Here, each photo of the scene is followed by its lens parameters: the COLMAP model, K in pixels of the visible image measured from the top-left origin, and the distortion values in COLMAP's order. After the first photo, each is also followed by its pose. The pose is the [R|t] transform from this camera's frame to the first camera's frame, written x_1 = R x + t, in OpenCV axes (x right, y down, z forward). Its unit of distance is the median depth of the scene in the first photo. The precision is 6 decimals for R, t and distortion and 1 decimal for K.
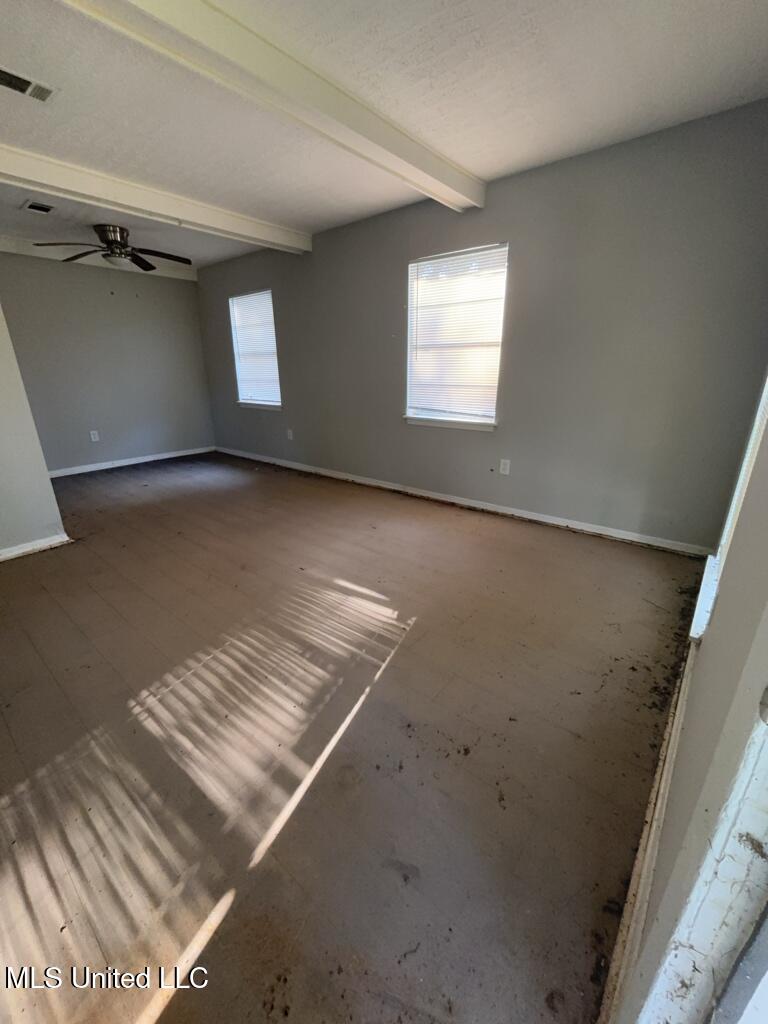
lens RADIAL K [[411.9, 0, 389.3], [0, 411.9, 514.0], [0, 0, 1]] dist [0.001844, 0.000409]
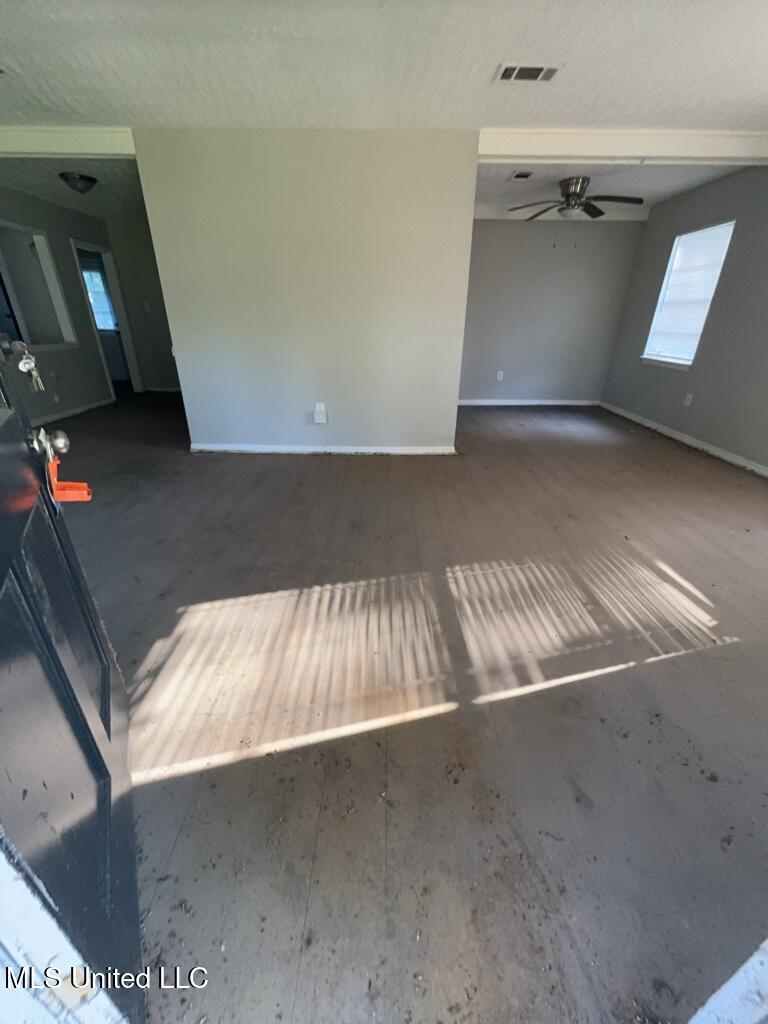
lens RADIAL K [[416.3, 0, 384.0], [0, 416.3, 512.0], [0, 0, 1]] dist [-0.040876, 0.013844]
pose [[0.631549, 0.336518, -0.698500, 0.116426], [-0.262998, 0.940467, 0.215301, 0.031662], [0.729368, 0.047732, 0.682454, -0.089323]]
